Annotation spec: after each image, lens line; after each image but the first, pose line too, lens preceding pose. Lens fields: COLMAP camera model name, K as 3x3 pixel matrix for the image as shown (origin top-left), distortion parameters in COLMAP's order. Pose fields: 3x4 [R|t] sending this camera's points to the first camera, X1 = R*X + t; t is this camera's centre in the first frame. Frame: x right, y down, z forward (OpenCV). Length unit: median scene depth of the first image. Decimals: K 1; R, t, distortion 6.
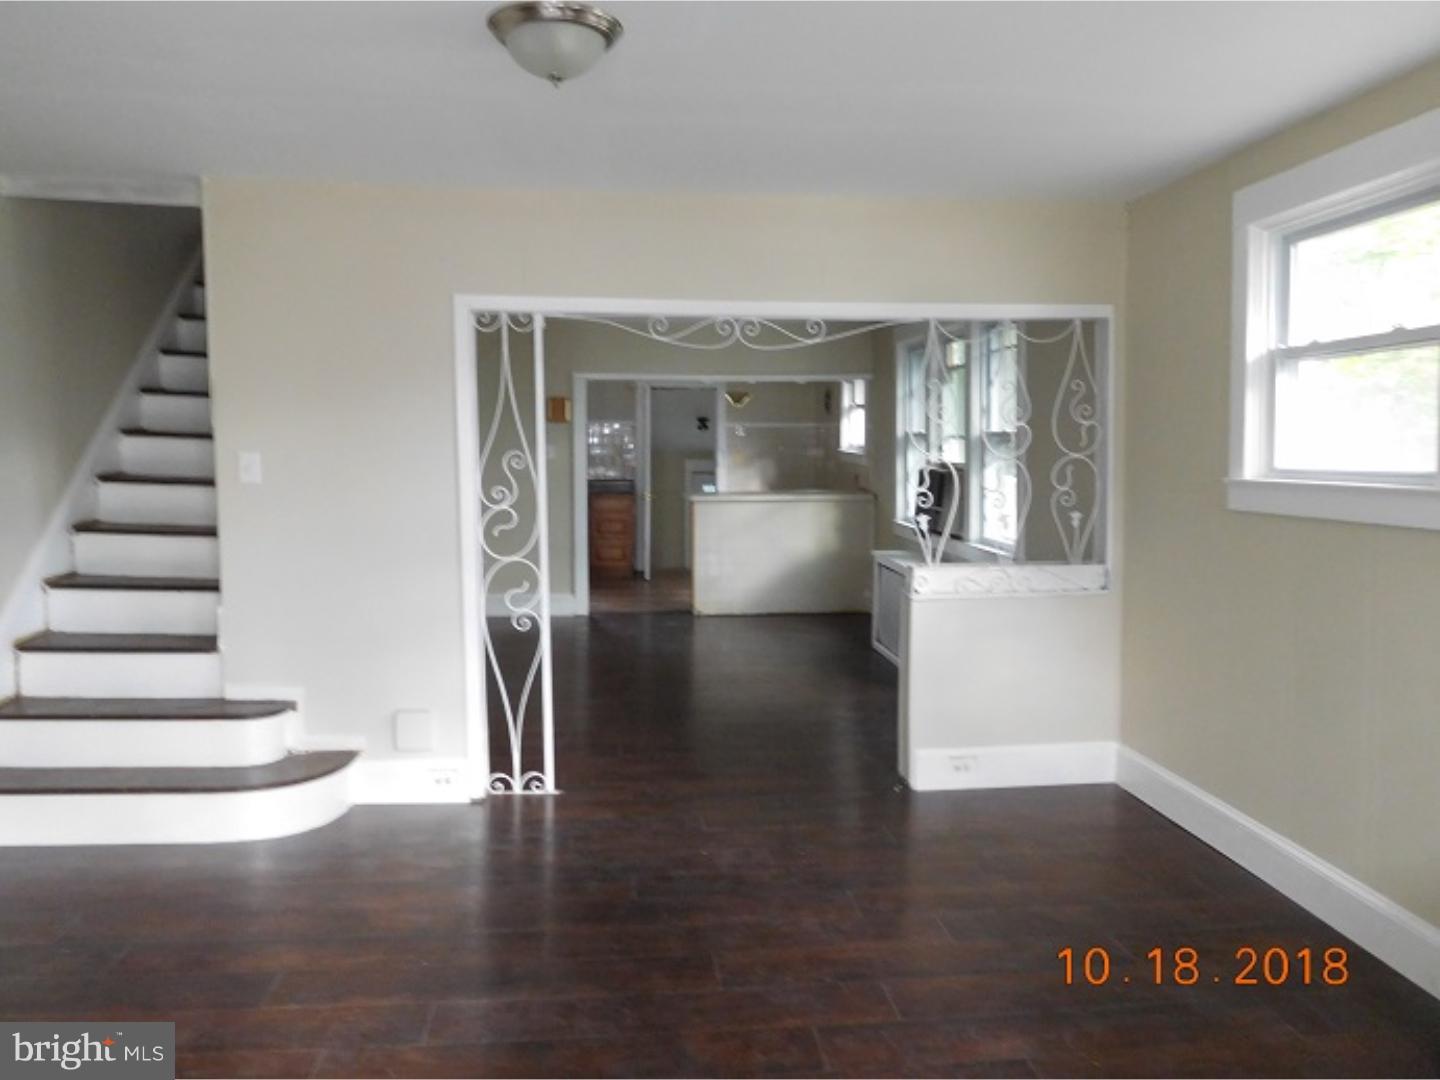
lens RADIAL K [[1053.0, 0, 720.0], [0, 1053.0, 540.0], [0, 0, 1]] dist [-0.030214, -0.003741]
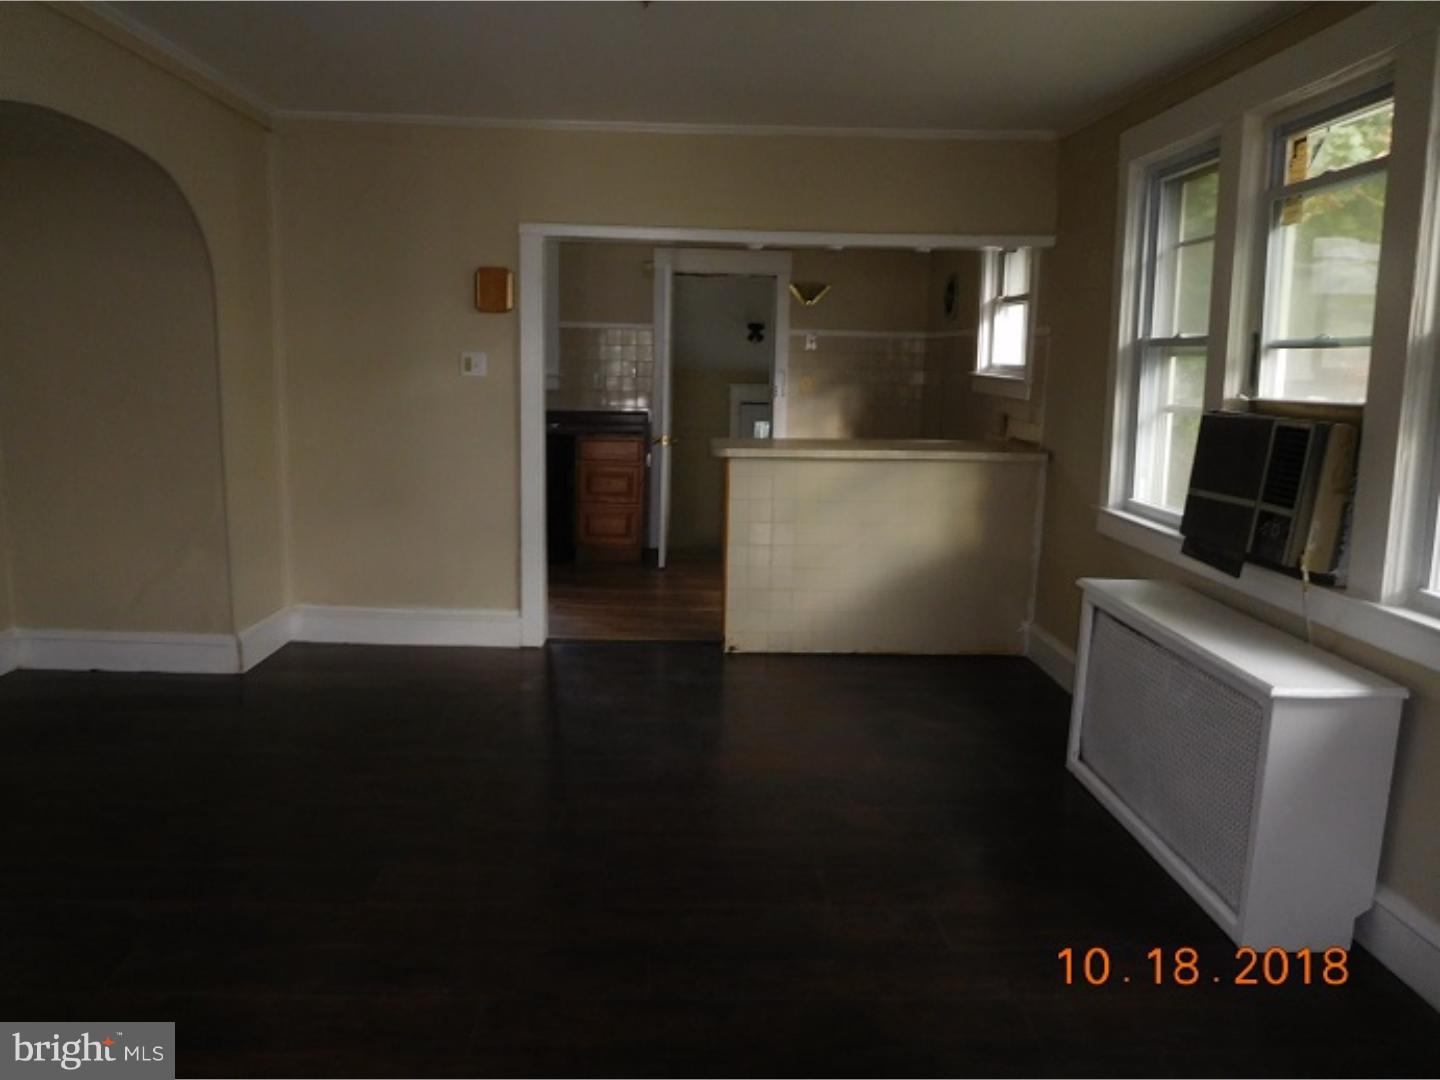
lens RADIAL K [[1053.0, 0, 720.0], [0, 1053.0, 540.0], [0, 0, 1]] dist [-0.030214, -0.003741]
pose [[0.998006, 0.030233, -0.055414, 0.003198], [-0.026351, 0.997234, 0.069492, -0.027453], [0.057362, -0.067894, 0.996042, 0.375413]]
